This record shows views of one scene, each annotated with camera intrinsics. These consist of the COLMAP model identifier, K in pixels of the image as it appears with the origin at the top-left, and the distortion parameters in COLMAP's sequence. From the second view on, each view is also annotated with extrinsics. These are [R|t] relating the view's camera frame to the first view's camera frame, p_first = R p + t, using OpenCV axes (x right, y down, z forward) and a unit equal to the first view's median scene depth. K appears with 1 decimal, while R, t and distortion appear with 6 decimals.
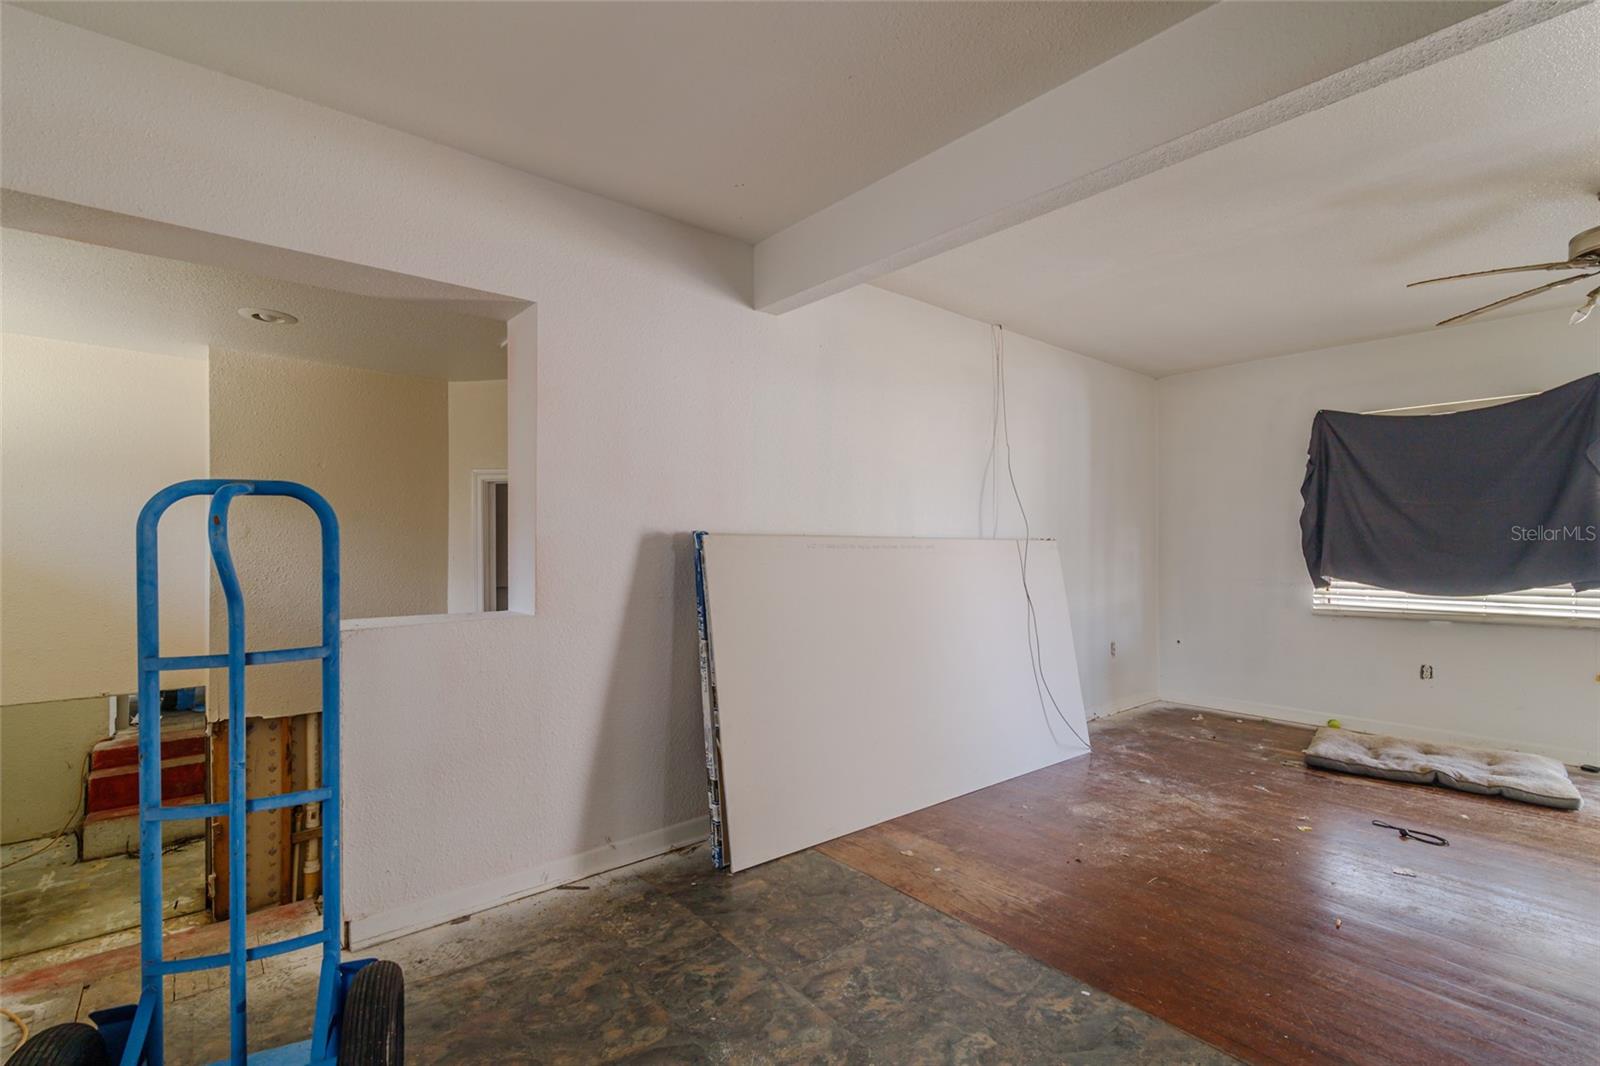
lens RADIAL K [[723.2, 0, 798.9], [0, 723.2, 540.0], [0, 0, 1]] dist [0.000203, -0.000505]
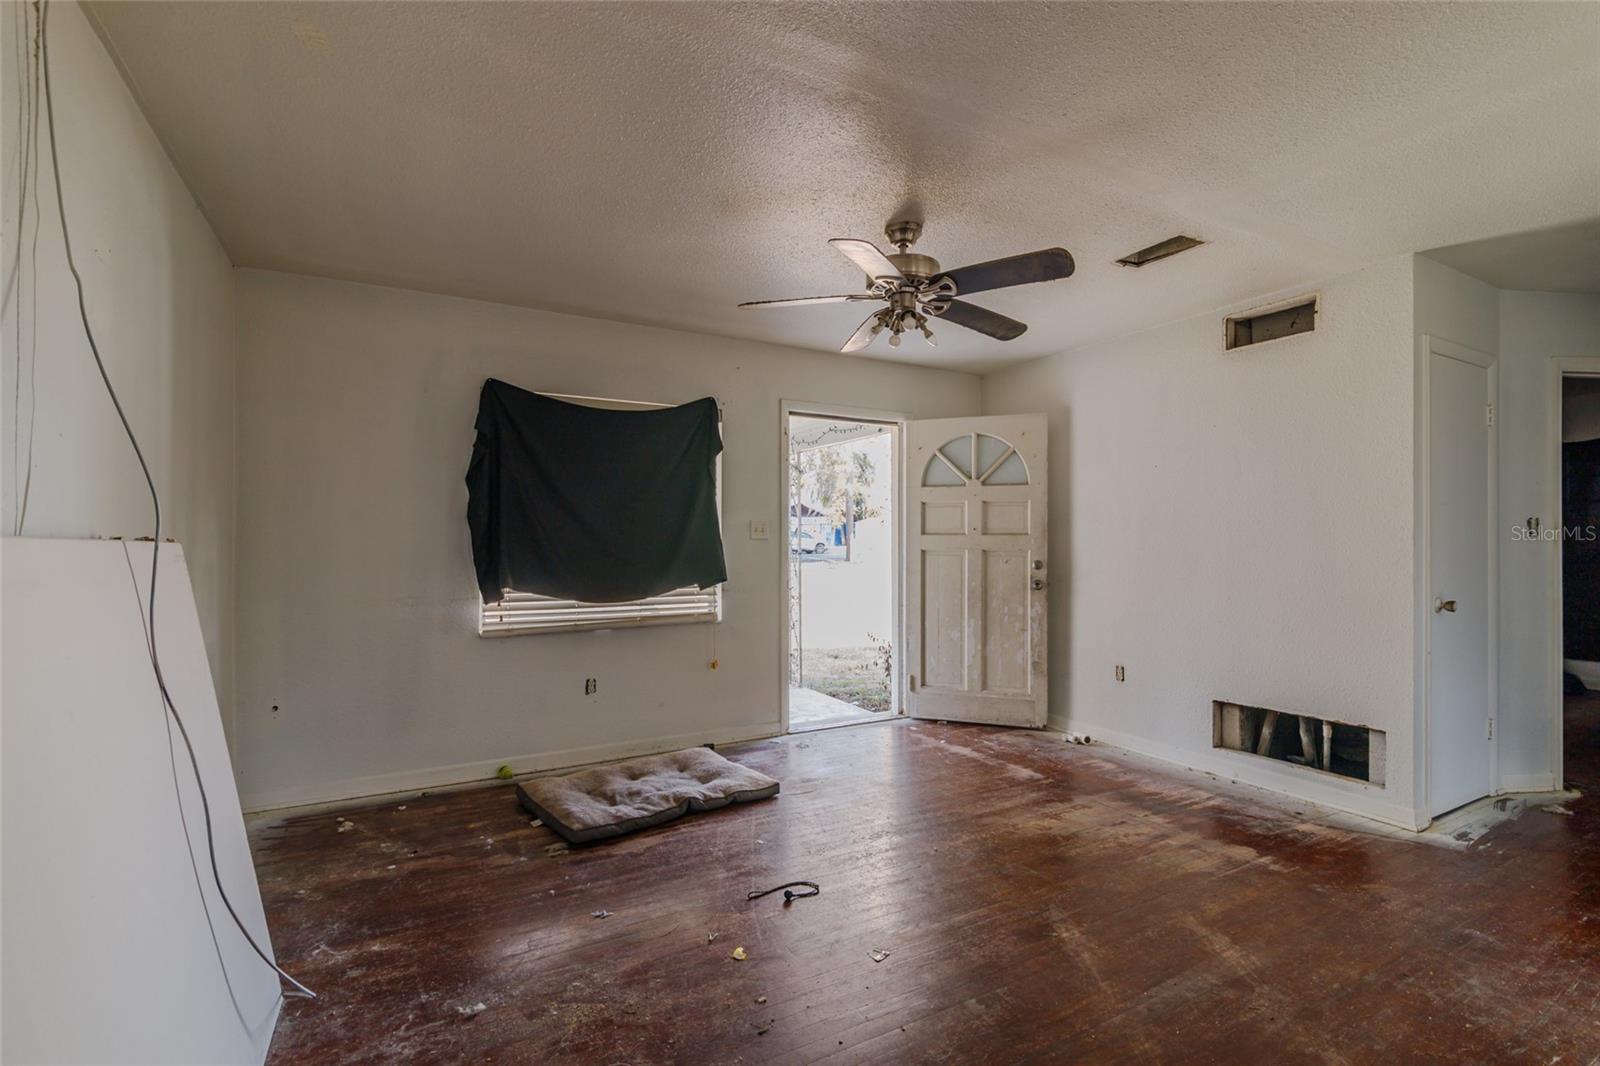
lens RADIAL K [[723.2, 0, 798.8], [0, 723.2, 541.9], [0, 0, 1]] dist [0.000203, -0.000505]
pose [[0.191852, 0.004355, 0.981414, 0.016795], [-0.005911, 0.999977, -0.003282, 0.000038], [-0.981406, -0.005171, 0.191873, 0.738508]]
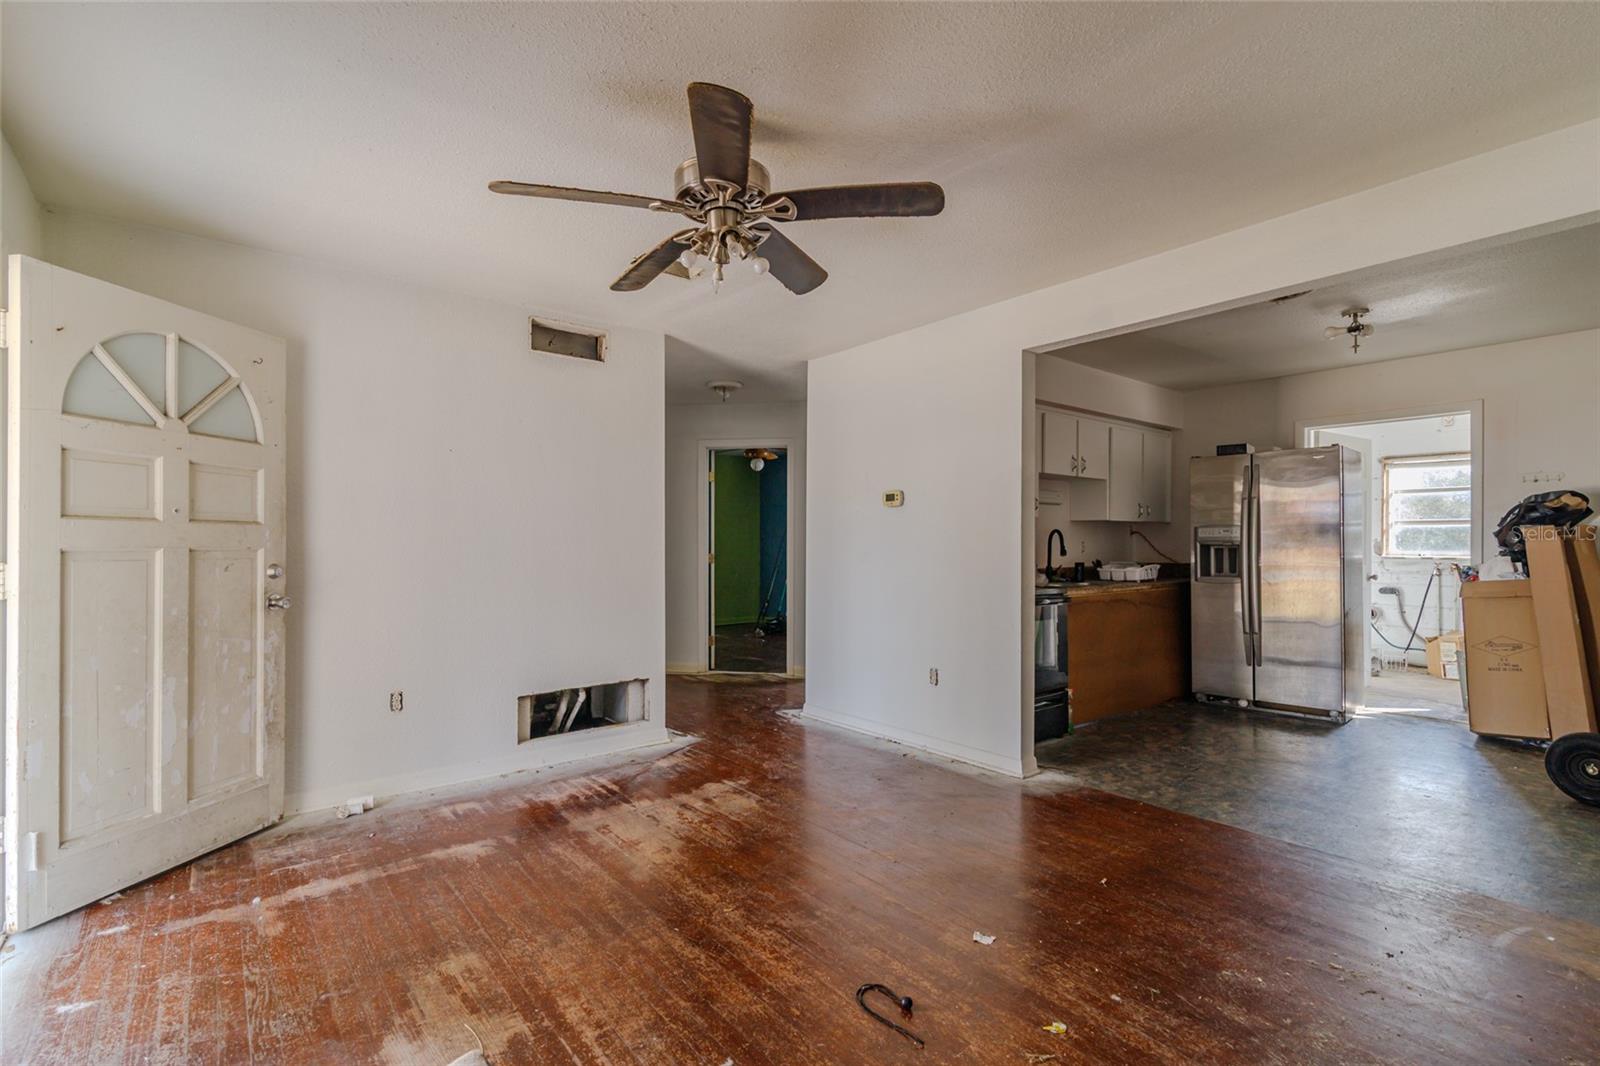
lens RADIAL K [[723.2, 0, 799.8], [0, 723.2, 540.2], [0, 0, 1]] dist [0.000203, -0.000505]
pose [[-0.999917, 0.000442, 0.012878, 0.820209], [0.000338, 0.999968, -0.008028, 0.006195], [-0.012881, -0.008023, -0.999885, 1.453510]]
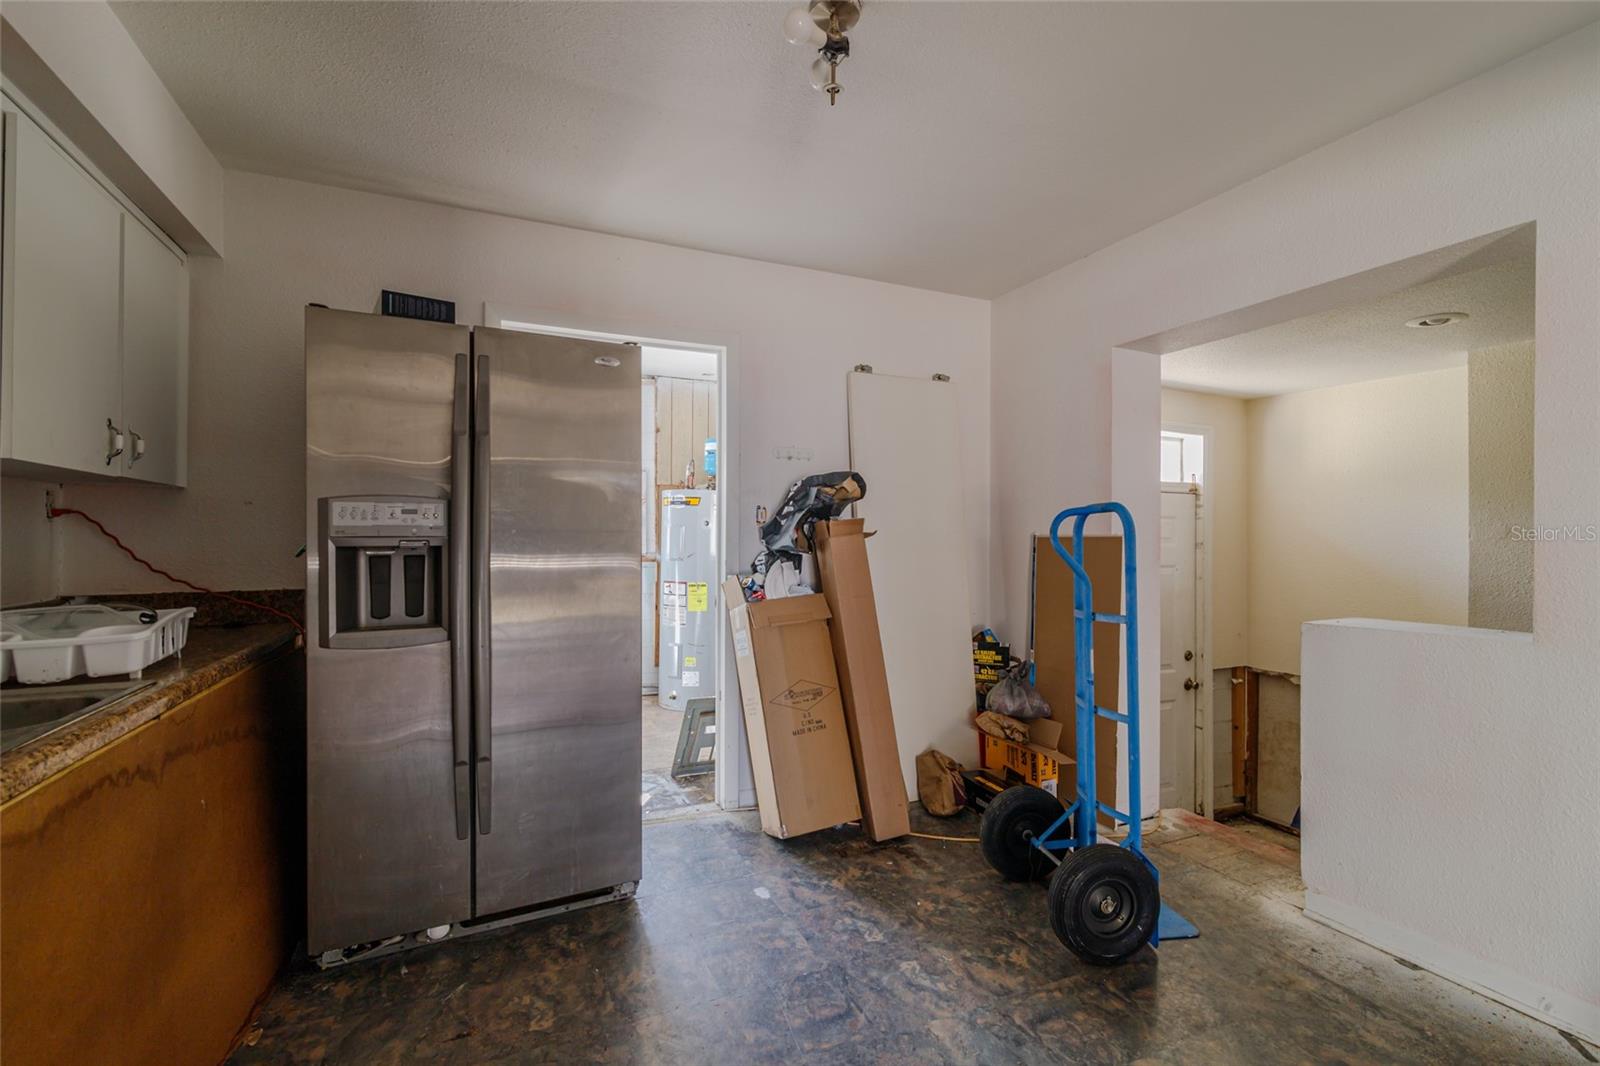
lens RADIAL K [[723.2, 0, 798.7], [0, 723.2, 538.8], [0, 0, 1]] dist [0.000203, -0.000505]
pose [[-0.270864, -0.002549, -0.962614, 0.417621], [0.001546, 0.999994, -0.003083, -0.000681], [0.962616, -0.002324, -0.270859, 0.358290]]
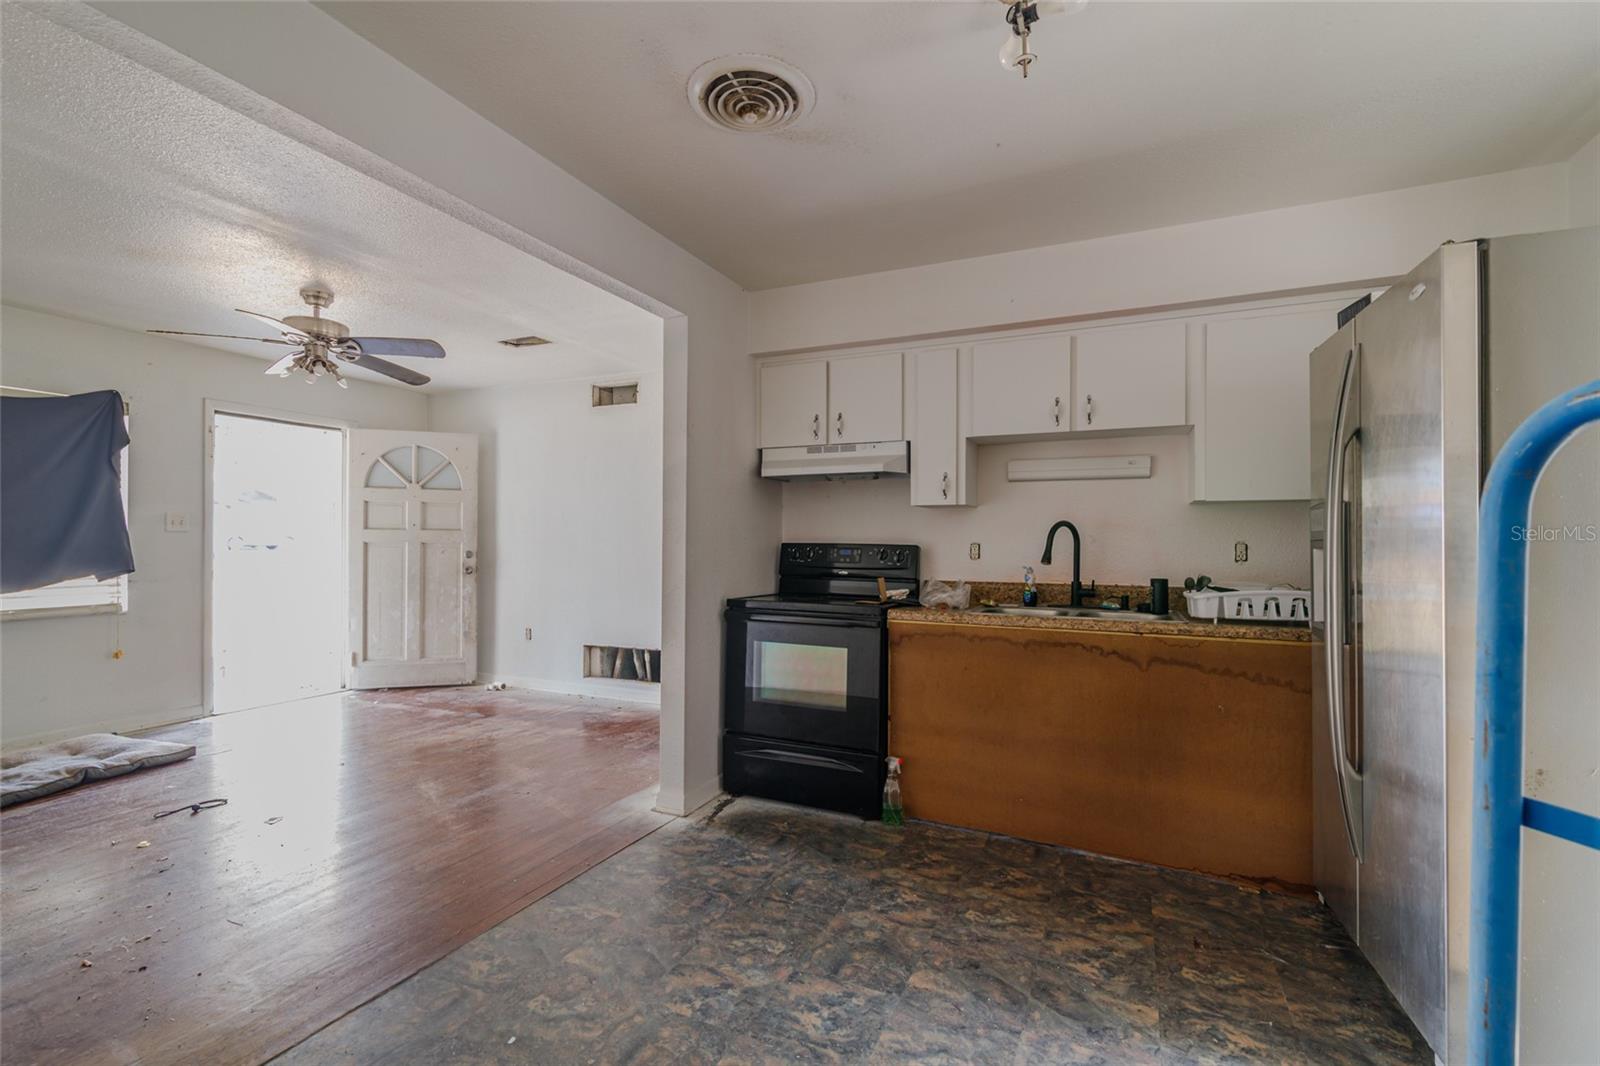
lens RADIAL K [[723.2, 0, 800.2], [0, 723.2, 540.5], [0, 0, 1]] dist [0.000203, -0.000505]
pose [[-0.433464, -0.000465, 0.901171, -0.462502], [-0.009169, 0.999950, -0.003894, 0.002781], [-0.901124, -0.009951, -0.433447, 0.587591]]
